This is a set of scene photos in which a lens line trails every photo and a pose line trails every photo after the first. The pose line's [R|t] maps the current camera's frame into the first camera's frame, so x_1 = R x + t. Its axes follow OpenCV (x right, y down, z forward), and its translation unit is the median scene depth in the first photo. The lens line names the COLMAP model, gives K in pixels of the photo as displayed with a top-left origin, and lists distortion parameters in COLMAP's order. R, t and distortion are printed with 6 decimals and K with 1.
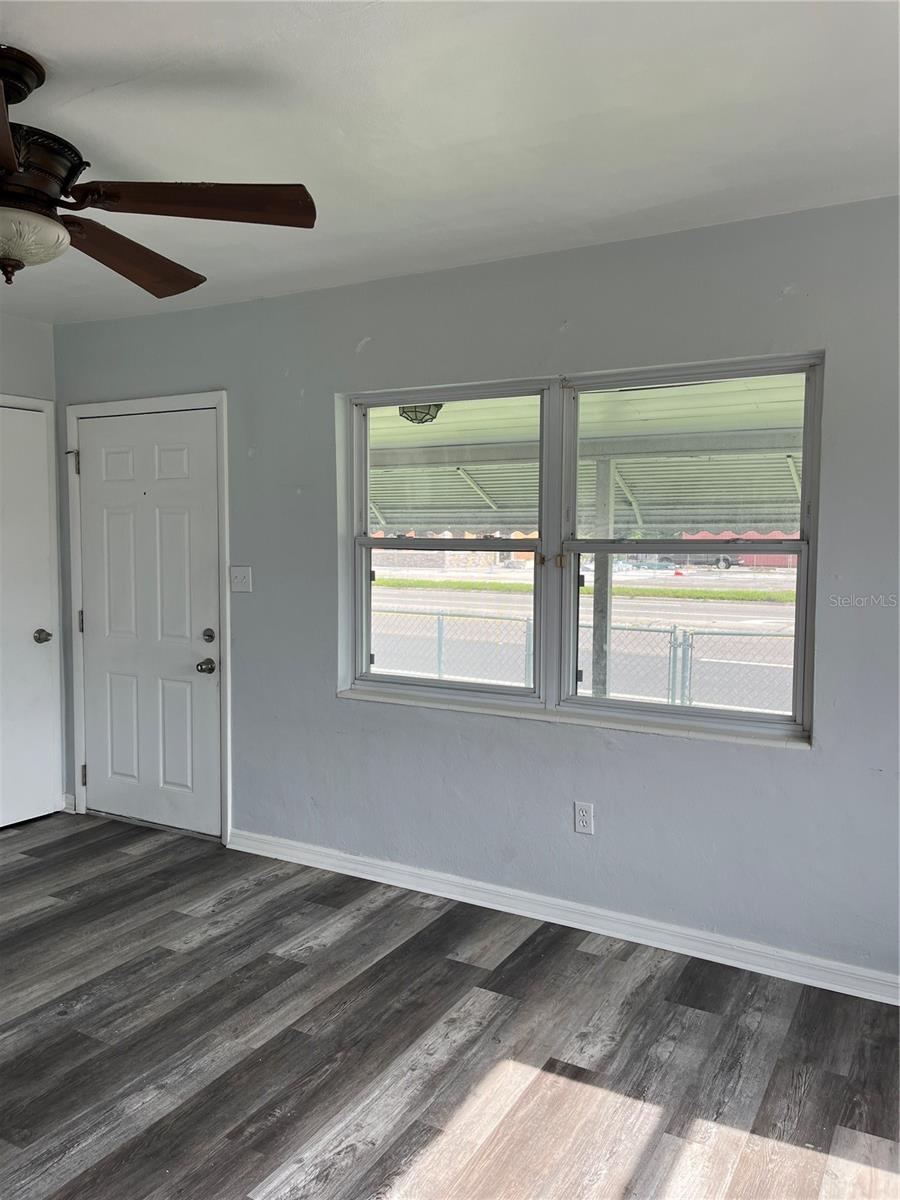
lens RADIAL K [[933.6, 0, 445.5], [0, 933.6, 599.9], [0, 0, 1]] dist [0.055811, -0.098278]
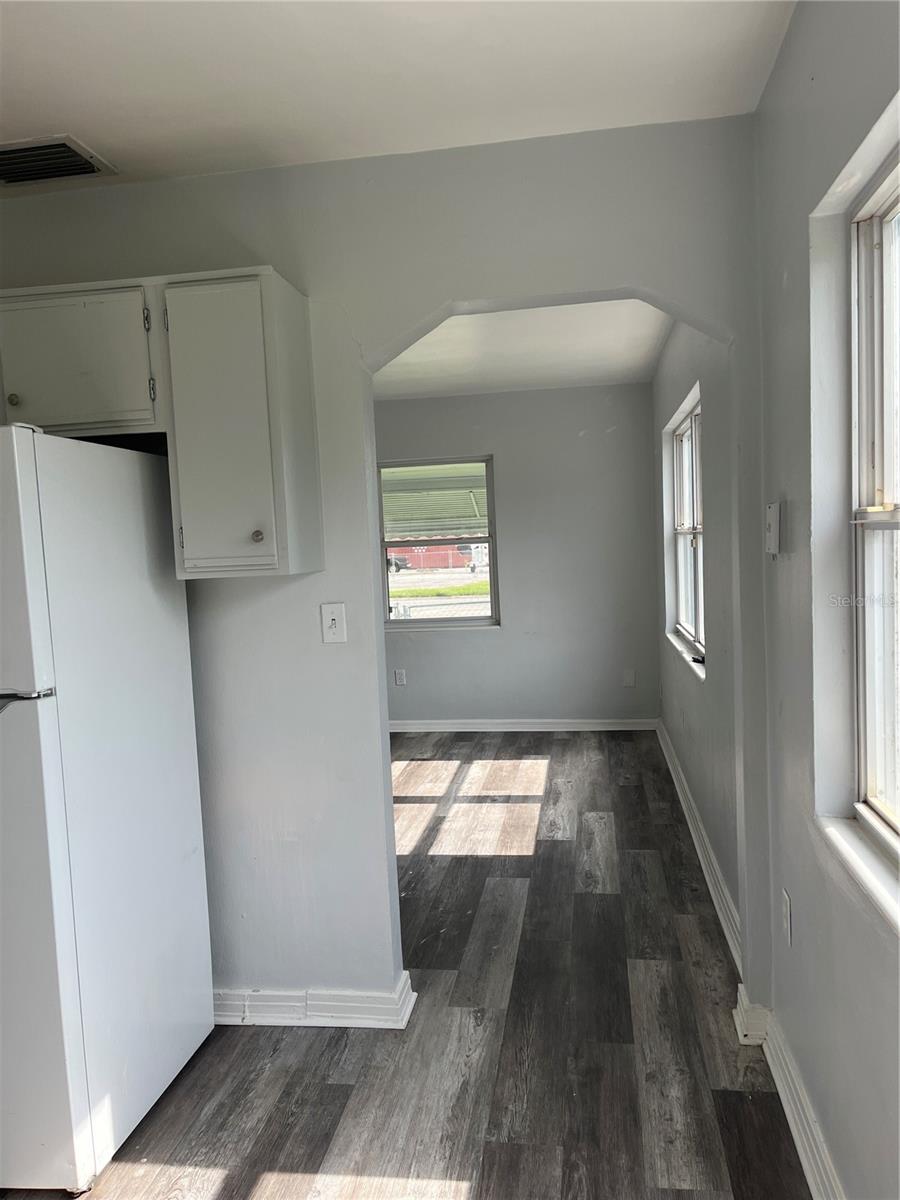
lens RADIAL K [[933.6, 0, 451.2], [0, 933.6, 604.0], [0, 0, 1]] dist [0.055811, -0.098278]
pose [[0.935059, -0.071480, 0.347212, -0.488884], [0.074663, 0.997200, 0.004219, 0.080168], [-0.346541, 0.021979, 0.937777, -1.049974]]
